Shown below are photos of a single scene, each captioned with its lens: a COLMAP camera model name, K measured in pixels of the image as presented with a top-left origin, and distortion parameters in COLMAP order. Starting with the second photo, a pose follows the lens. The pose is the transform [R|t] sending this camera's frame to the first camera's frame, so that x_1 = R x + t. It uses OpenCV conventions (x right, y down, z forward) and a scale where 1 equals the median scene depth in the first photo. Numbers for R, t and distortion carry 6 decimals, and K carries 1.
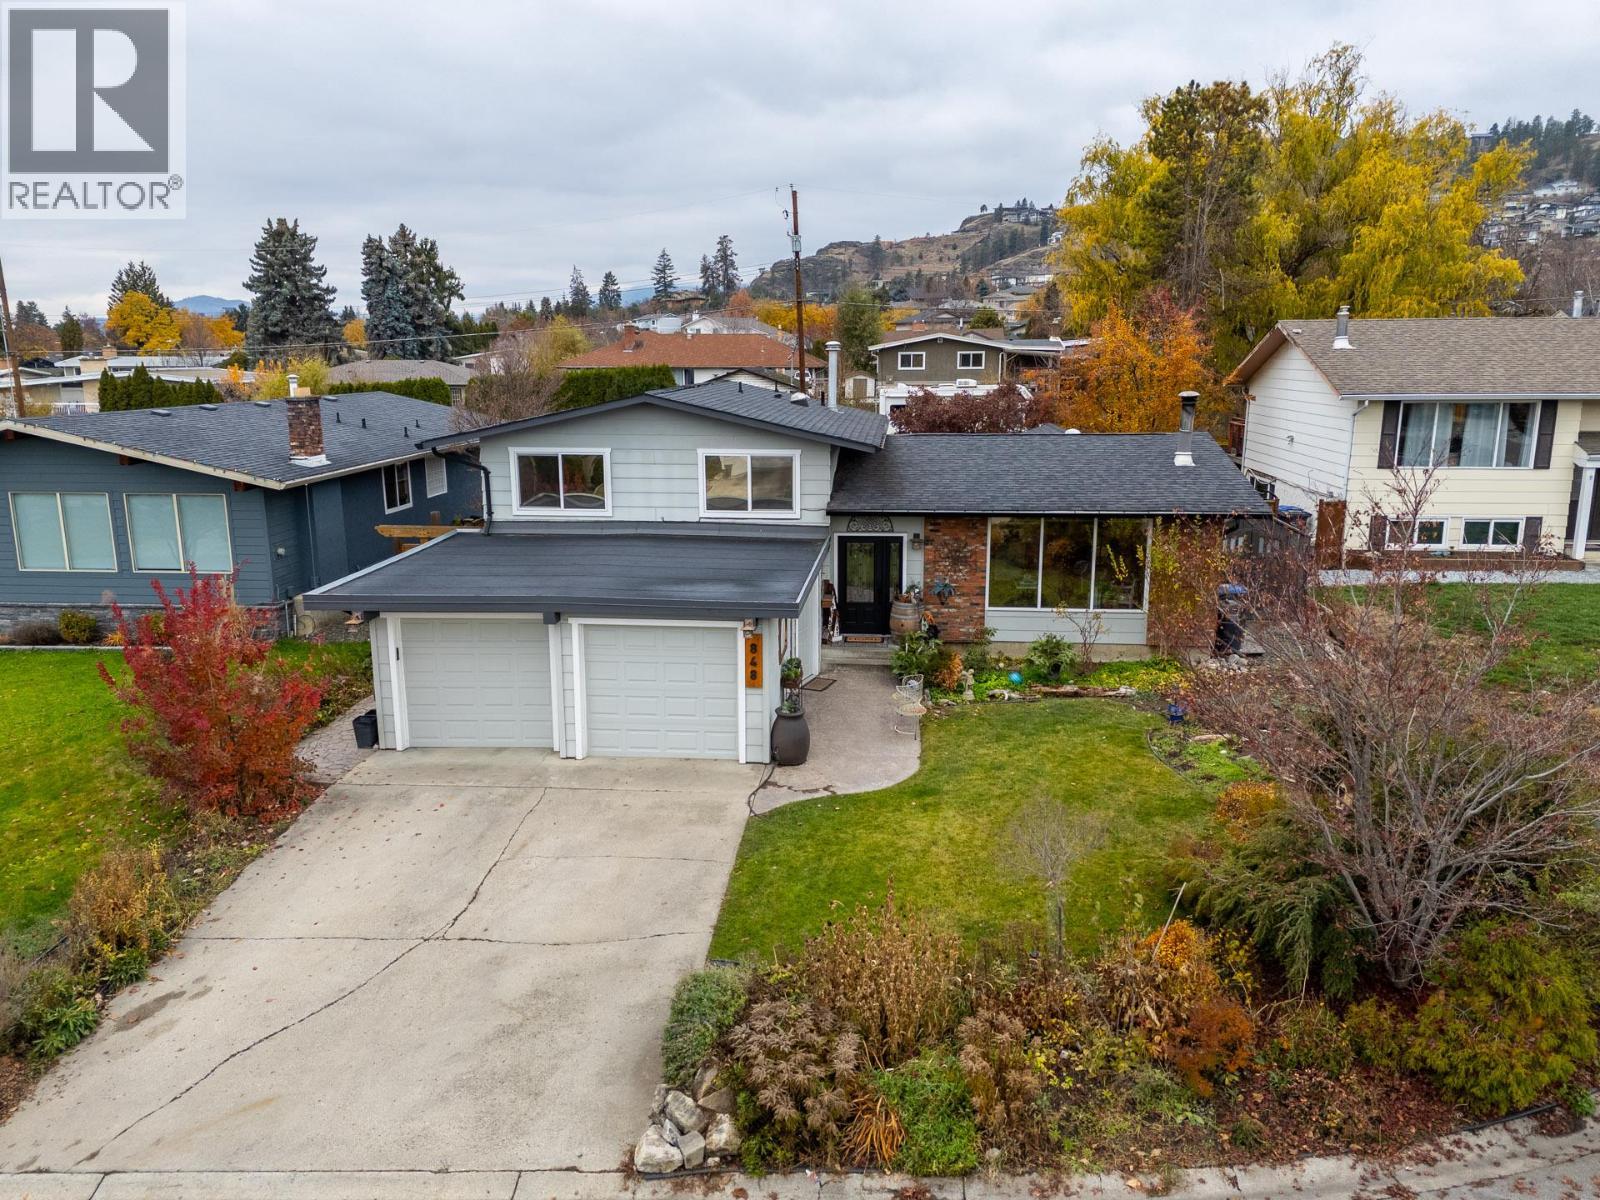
lens RADIAL K [[1168.4, 0, 800.0], [0, 1168.4, 600.0], [0, 0, 1]] dist [0.083039, -0.083783]
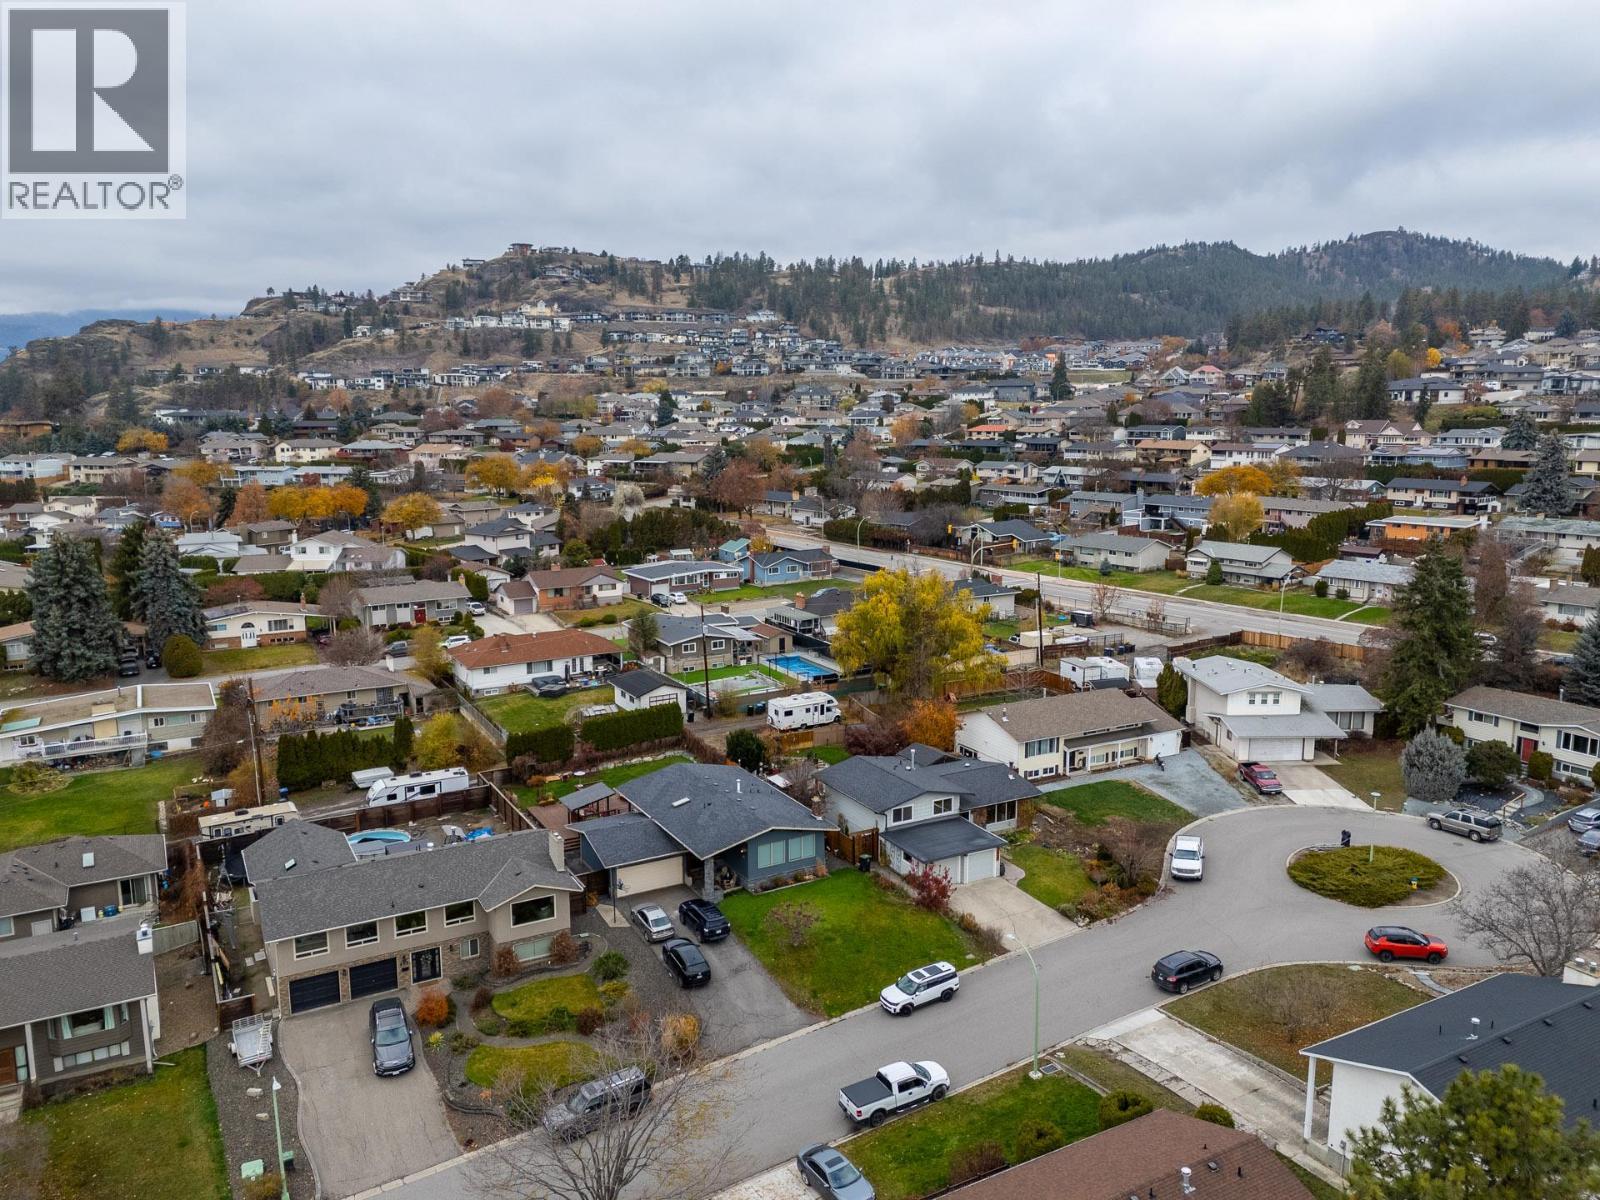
lens RADIAL K [[1168.4, 0, 800.0], [0, 1168.4, 600.0], [0, 0, 1]] dist [0.083039, -0.083783]
pose [[0.822136, -0.091021, 0.561968, -0.484008], [0.114146, 0.993445, -0.006085, -0.153269], [-0.557731, 0.069149, 0.827137, -0.381246]]
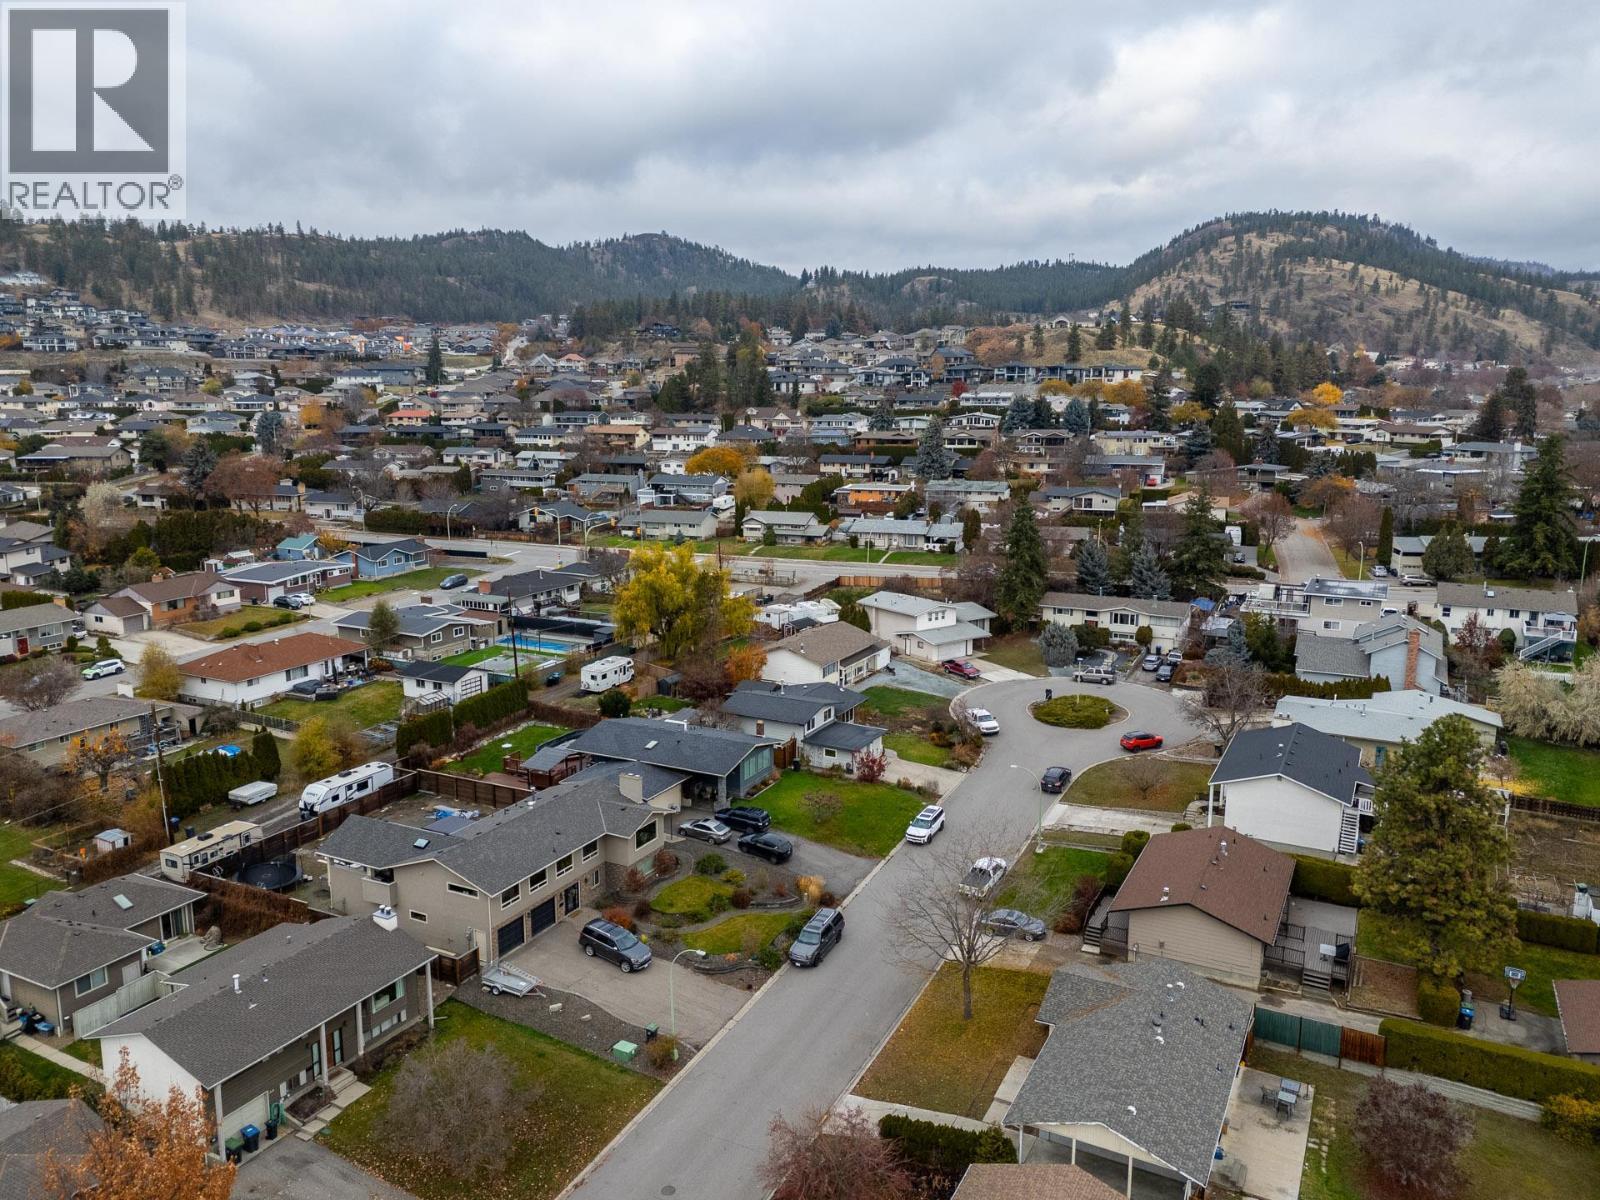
lens RADIAL K [[1168.4, 0, 800.0], [0, 1168.4, 600.0], [0, 0, 1]] dist [0.083039, -0.083783]
pose [[0.369947, -0.164330, 0.914404, -0.882512], [0.188113, 0.977095, 0.099490, -0.211908], [-0.909809, 0.135205, 0.392386, -0.184805]]
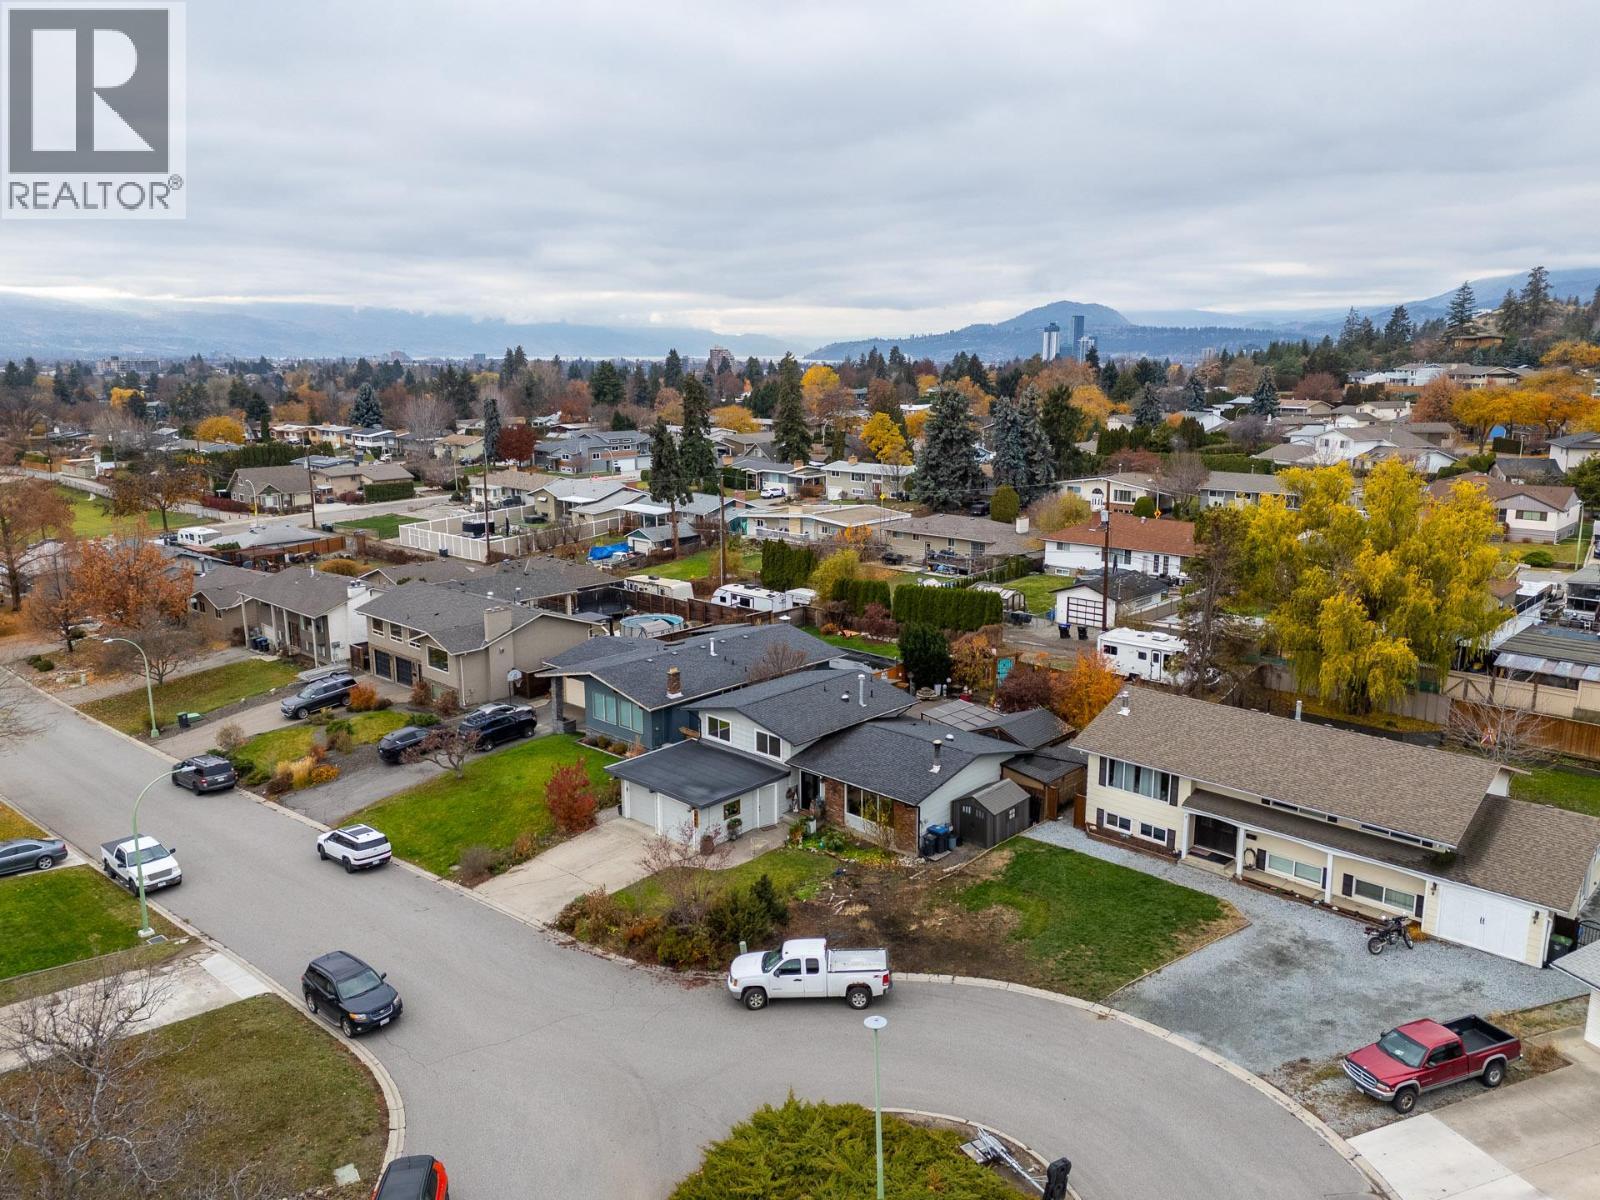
lens RADIAL K [[1168.4, 0, 800.0], [0, 1168.4, 600.0], [0, 0, 1]] dist [0.083039, -0.083783]
pose [[0.783307, 0.129726, -0.607948, 0.291860], [-0.127286, 0.990733, 0.047404, -0.103685], [0.608464, 0.040252, 0.792560, -0.195340]]
